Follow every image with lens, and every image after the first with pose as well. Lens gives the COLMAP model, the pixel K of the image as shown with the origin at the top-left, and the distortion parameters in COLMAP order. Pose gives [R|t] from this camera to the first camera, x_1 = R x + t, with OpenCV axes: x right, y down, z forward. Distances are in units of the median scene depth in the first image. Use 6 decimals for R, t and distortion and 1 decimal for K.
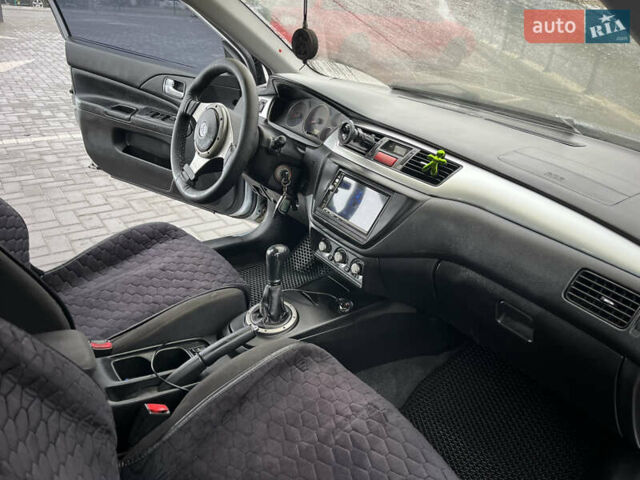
lens RADIAL K [[478.2, 0, 314.2], [0, 478.2, 241.8], [0, 0, 1]] dist [0.081638, -0.103308]
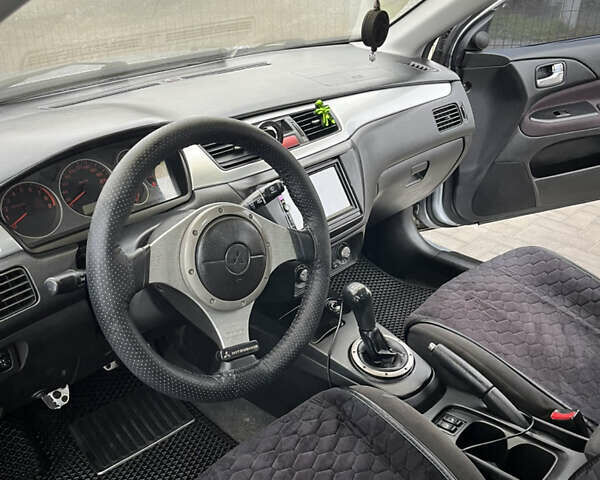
lens RADIAL K [[586.9, 0, 300.2], [0, 586.9, 250.3], [0, 0, 1]] dist [0.016199, 0.010726]
pose [[-0.169106, -0.549139, 0.818444, -0.888877], [0.441801, 0.700067, 0.560998, -0.672997], [-0.881031, 0.456457, 0.124224, 1.033556]]
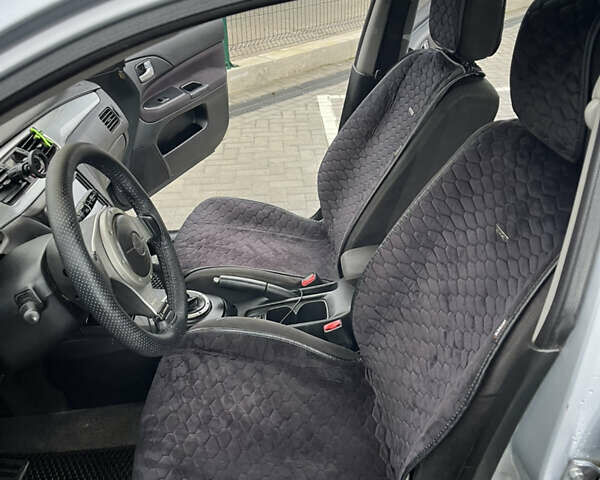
lens RADIAL K [[586.9, 0, 300.2], [0, 586.9, 250.3], [0, 0, 1]] dist [0.016199, 0.010726]
pose [[-0.841244, -0.319837, 0.435904, -0.913763], [0.206006, 0.555807, 0.805382, -0.988347], [-0.499870, 0.767322, -0.401681, 1.458232]]
